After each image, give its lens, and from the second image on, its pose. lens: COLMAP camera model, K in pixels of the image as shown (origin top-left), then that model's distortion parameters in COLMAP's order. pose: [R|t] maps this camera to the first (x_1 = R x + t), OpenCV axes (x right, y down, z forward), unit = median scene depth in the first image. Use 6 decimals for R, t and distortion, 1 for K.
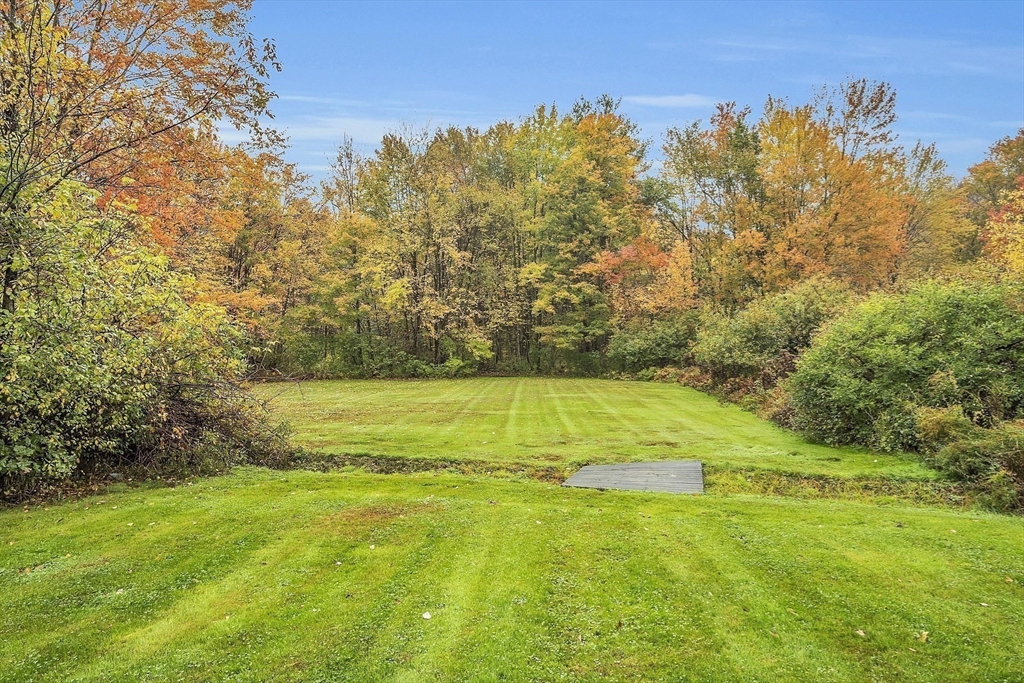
lens RADIAL K [[706.7, 0, 512.9], [0, 706.7, 342.6], [0, 0, 1]] dist [0.002778, 0.003731]
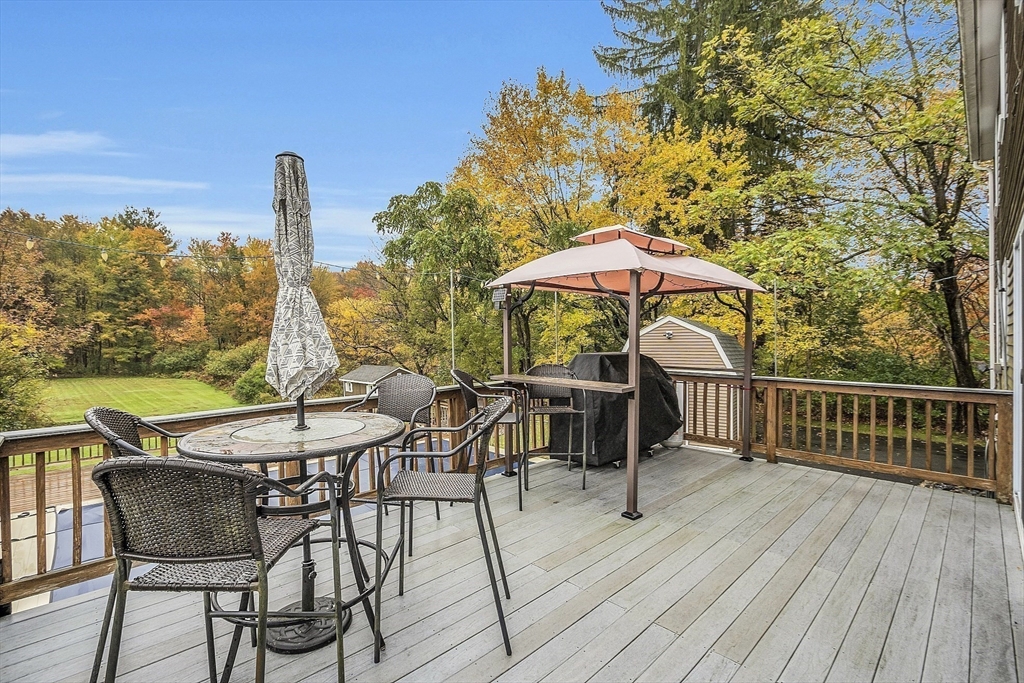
lens RADIAL K [[462.9, 0, 505.1], [0, 462.9, 338.0], [0, 0, 1]] dist [-0.015259, -0.000396]
pose [[0.677840, 0.010069, 0.735140, -0.121912], [-0.016129, 0.999869, 0.001177, -0.067053], [-0.735032, -0.012654, 0.677914, -0.488734]]
